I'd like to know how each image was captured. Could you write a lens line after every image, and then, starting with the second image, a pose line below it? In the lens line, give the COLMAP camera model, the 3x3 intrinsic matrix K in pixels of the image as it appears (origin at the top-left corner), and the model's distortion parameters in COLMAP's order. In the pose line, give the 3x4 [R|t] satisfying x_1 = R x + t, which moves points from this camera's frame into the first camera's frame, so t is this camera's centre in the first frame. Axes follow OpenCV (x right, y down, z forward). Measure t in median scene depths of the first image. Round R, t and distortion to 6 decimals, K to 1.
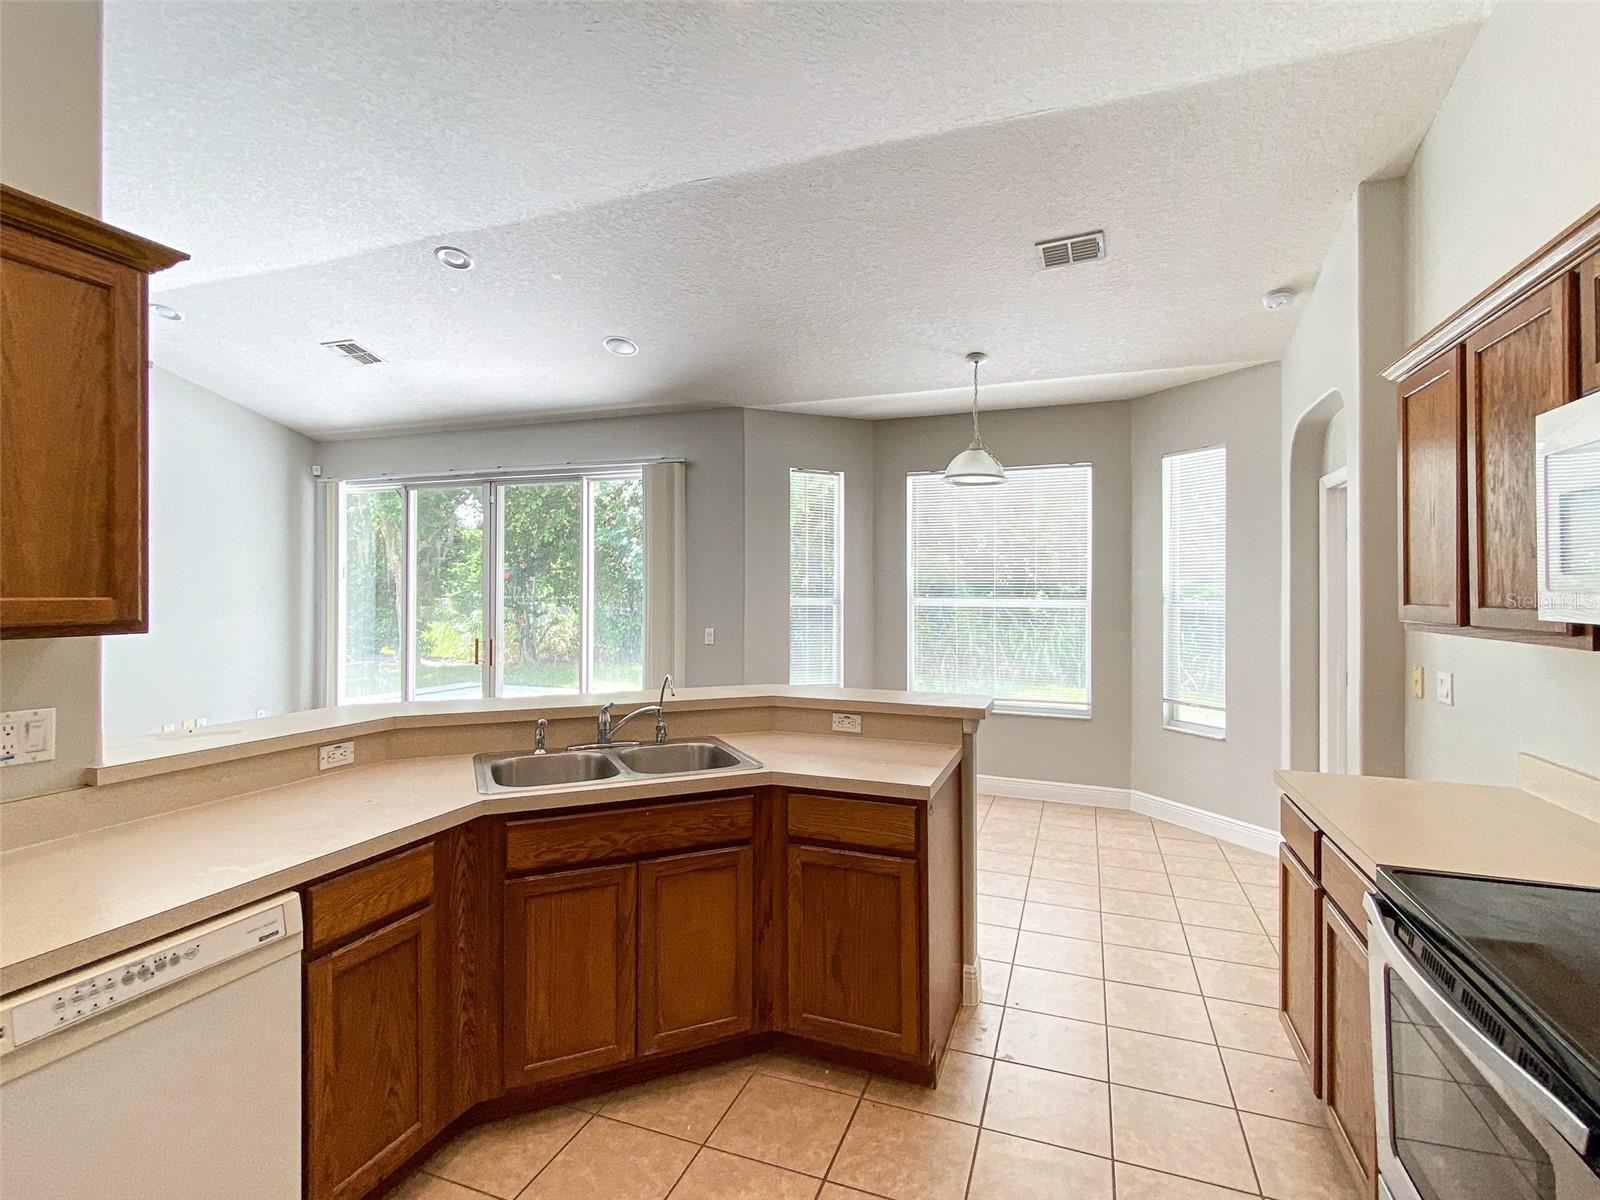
lens RADIAL K [[780.7, 0, 788.9], [0, 780.7, 593.5], [0, 0, 1]] dist [0.030137, -0.003170]
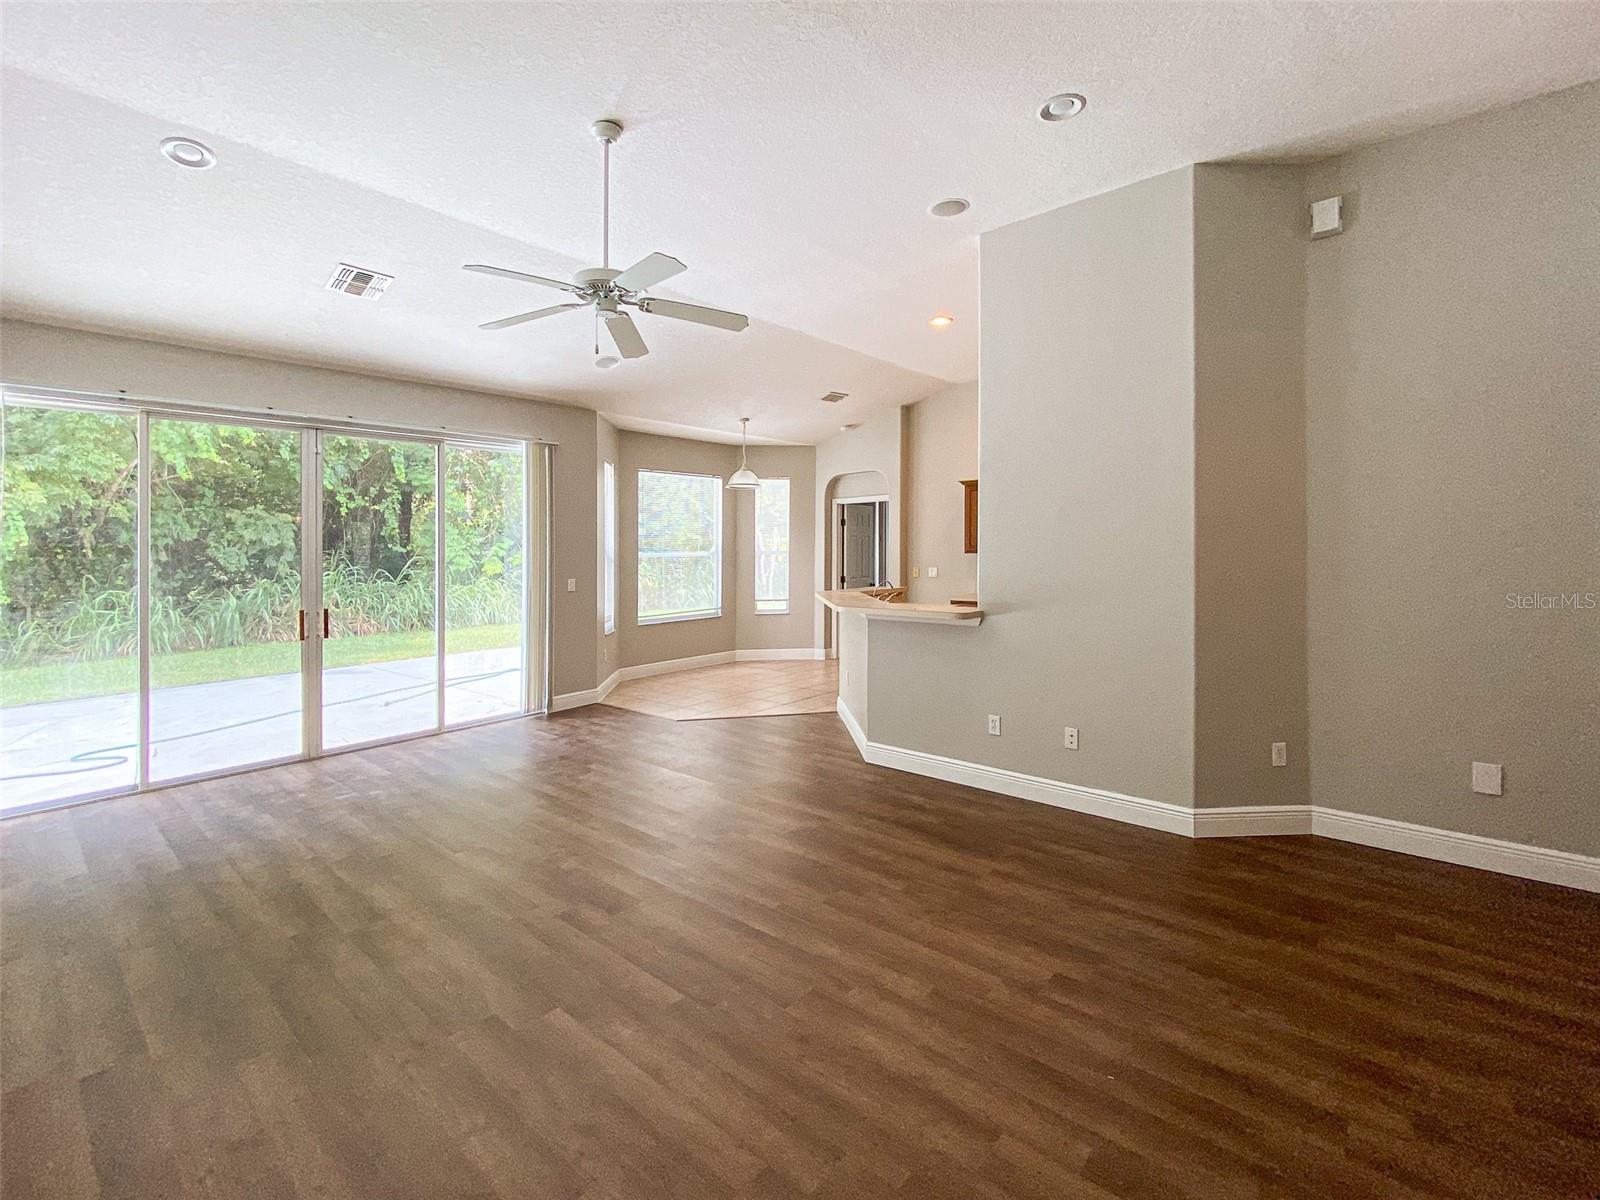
lens RADIAL K [[716.3, 0, 789.0], [0, 716.3, 548.7], [0, 0, 1]] dist [0.002130, 0.000156]
pose [[0.351915, -0.012864, 0.935944, -1.080601], [0.016261, 0.999839, 0.007628, -0.006663], [-0.935891, 0.012535, 0.352067, 0.247940]]
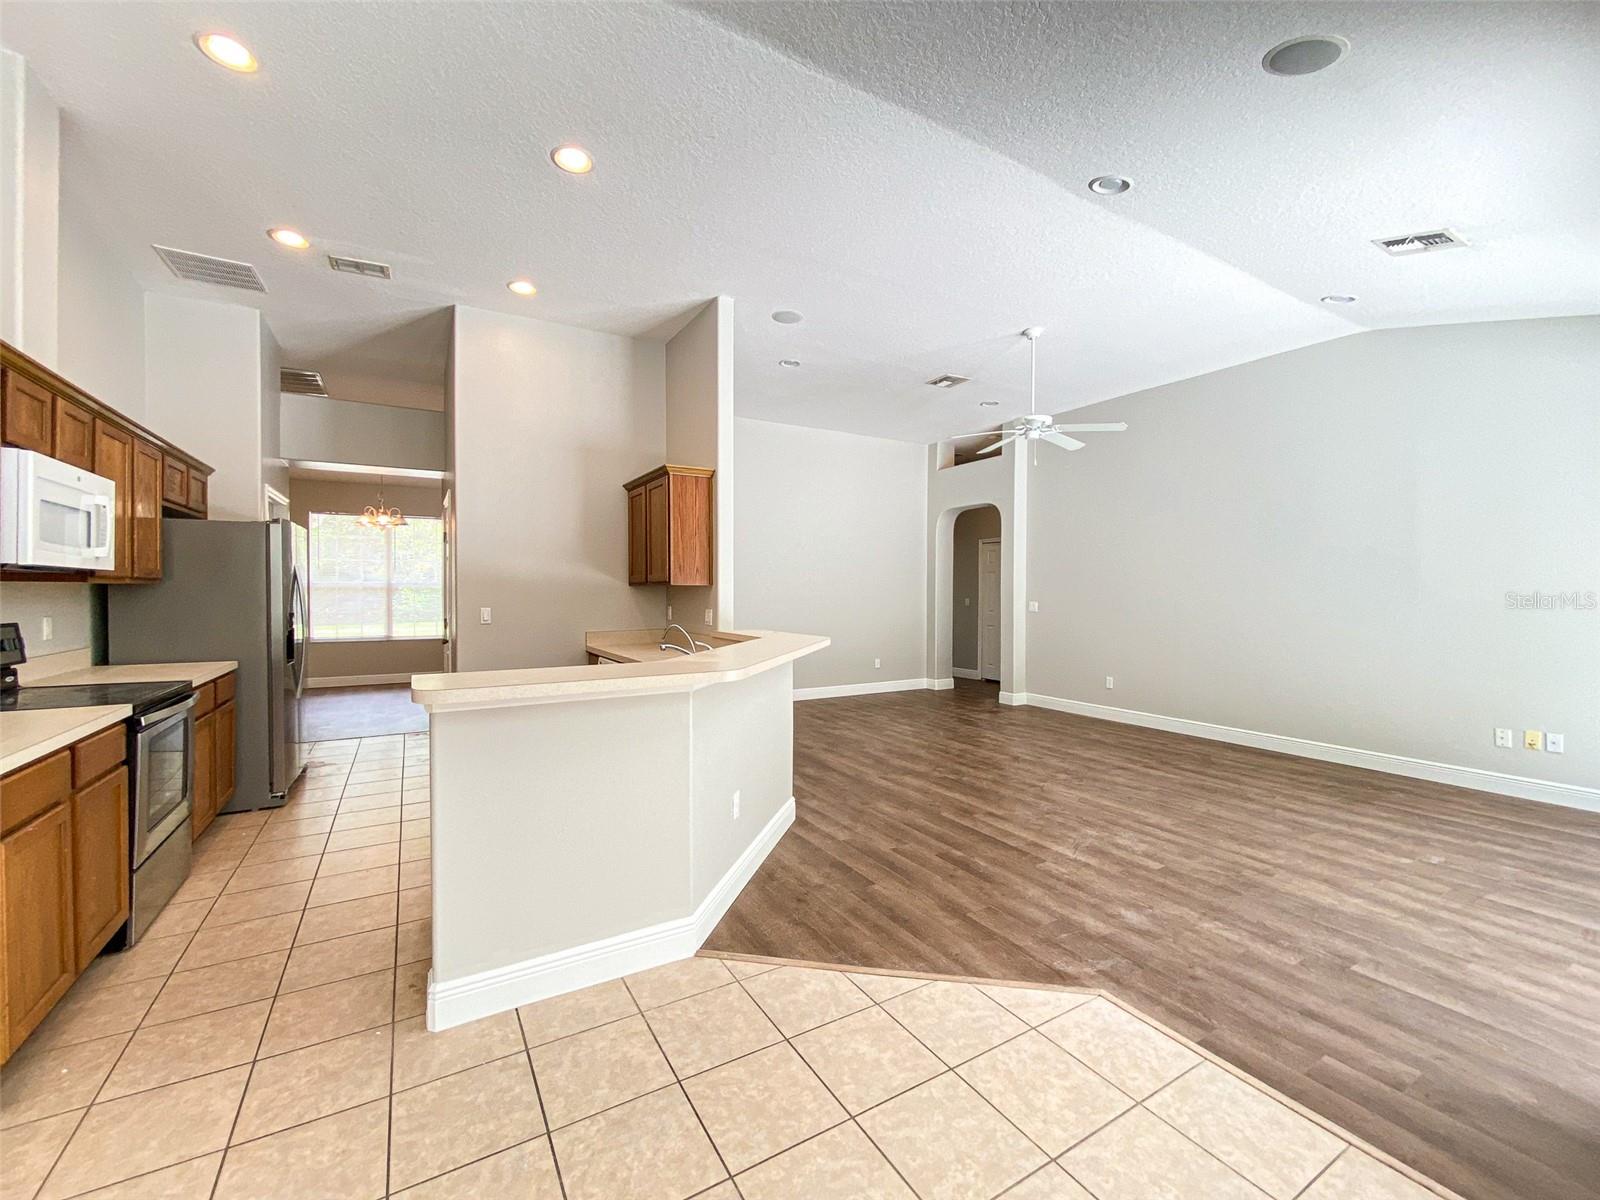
lens RADIAL K [[655.8, 0, 795.8], [0, 655.8, 596.5], [0, 0, 1]] dist [0.000180, -0.002661]
pose [[-0.622494, -0.001850, -0.782622, 0.269352], [-0.007159, 0.999969, 0.003331, 0.025780], [0.782592, 0.007677, -0.622488, 0.880733]]
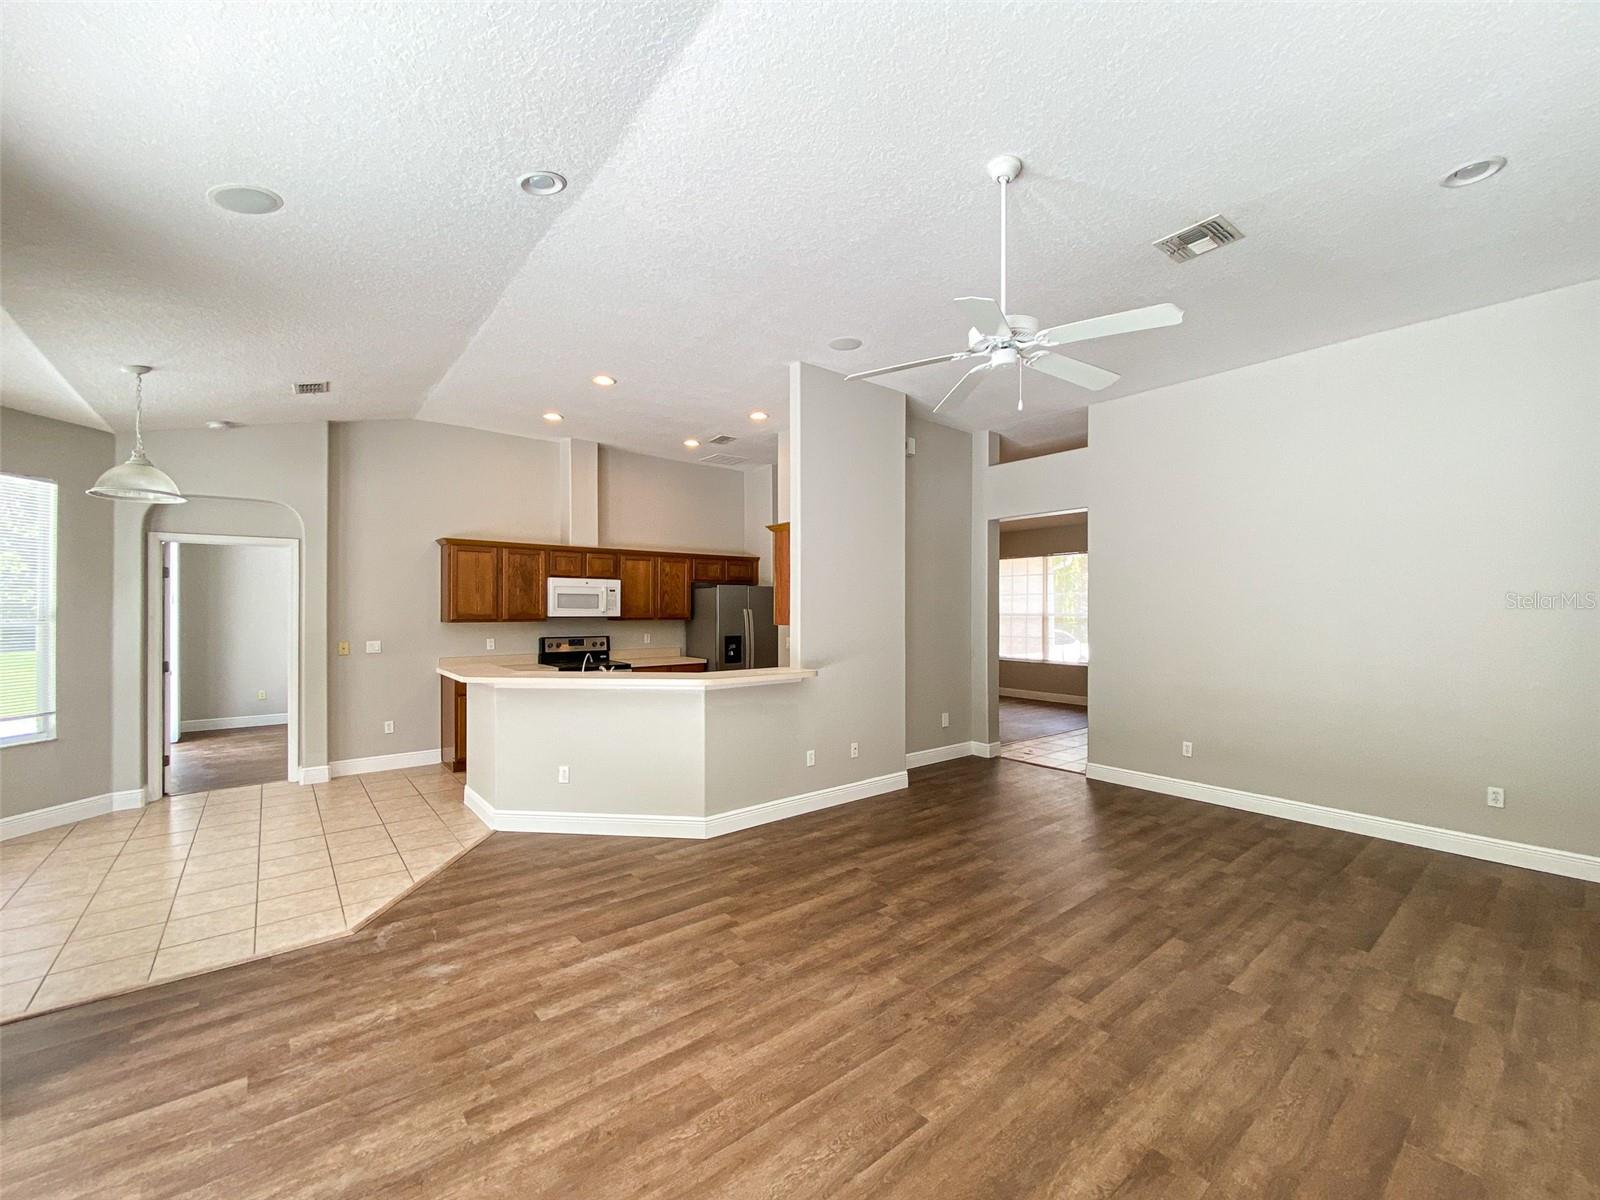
lens RADIAL K [[655.8, 0, 793.6], [0, 655.8, 611.2], [0, 0, 1]] dist [0.000180, -0.002661]
pose [[-0.864756, -0.012554, 0.502035, -0.716534], [-0.009302, 0.999916, 0.008982, -0.013419], [-0.502105, 0.003098, -0.864801, 1.063296]]
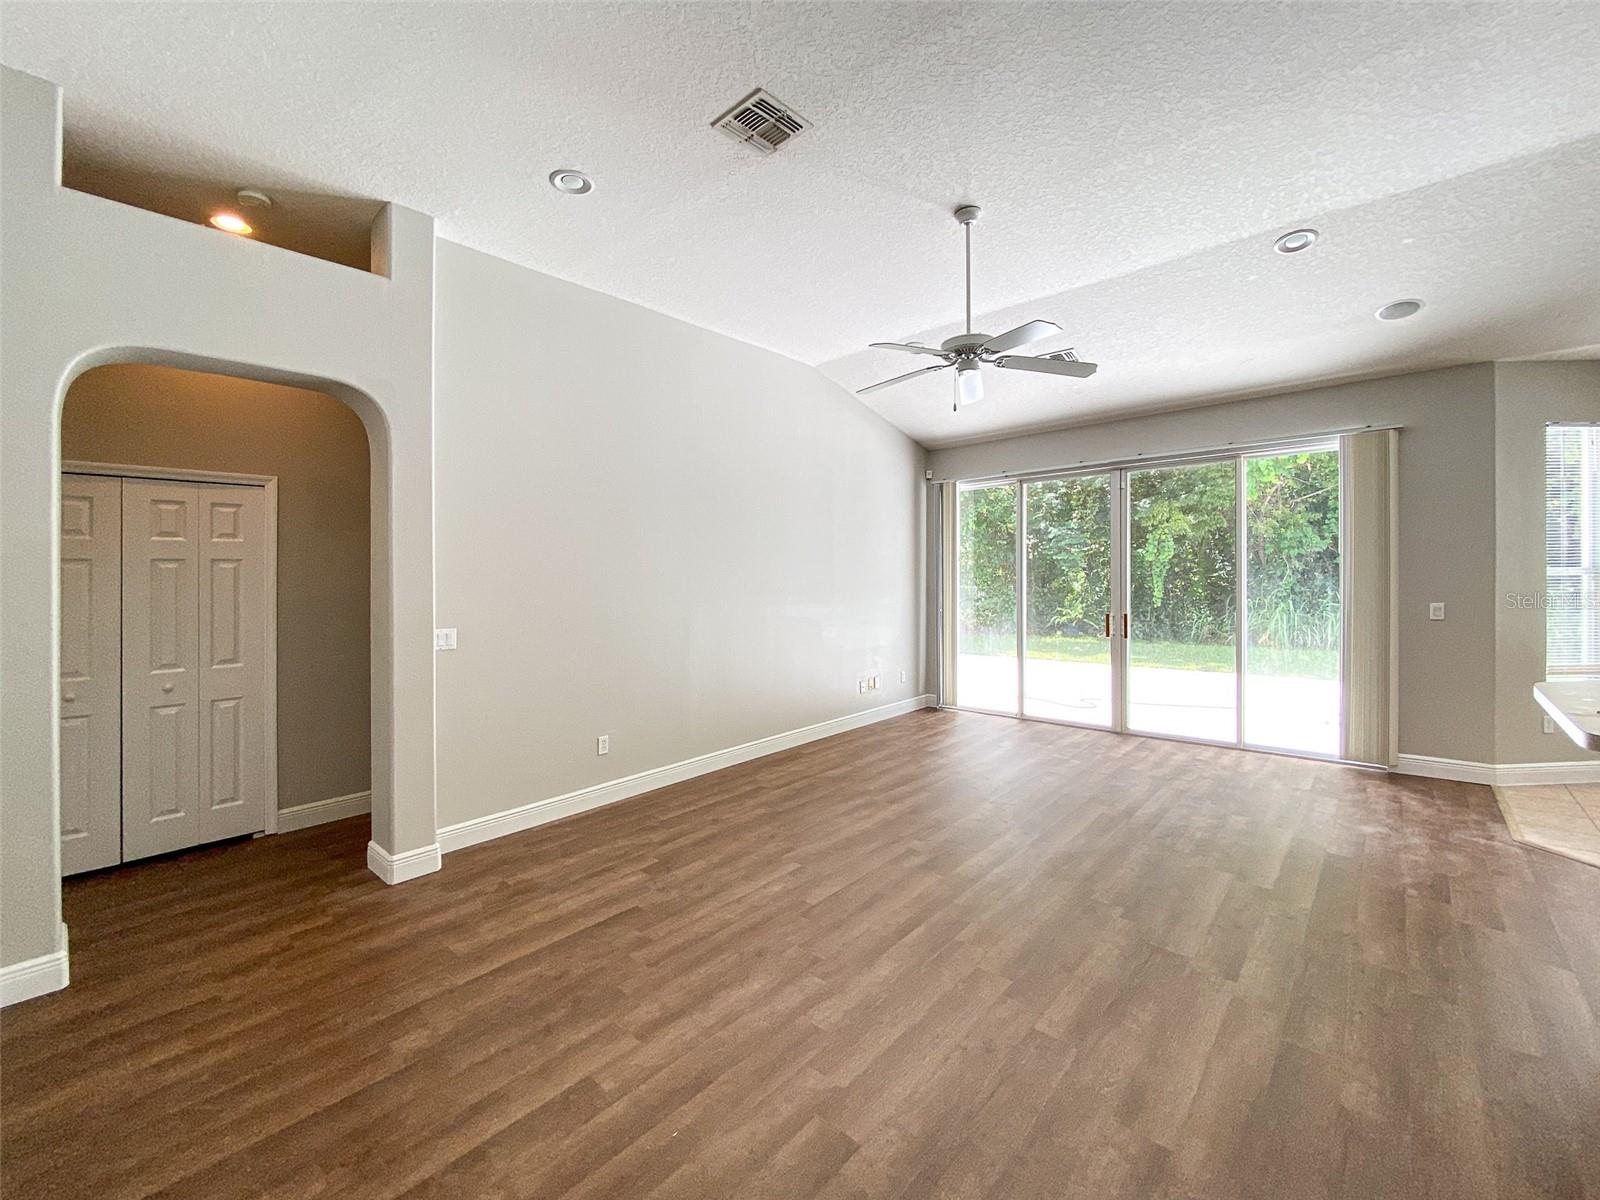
lens RADIAL K [[655.8, 0, 783.0], [0, 655.8, 572.7], [0, 0, 1]] dist [0.000180, -0.002661]
pose [[0.926839, -0.024973, -0.374629, -0.541627], [0.025280, 0.999672, -0.004095, -0.007297], [0.374608, -0.005676, 0.927166, -0.034243]]
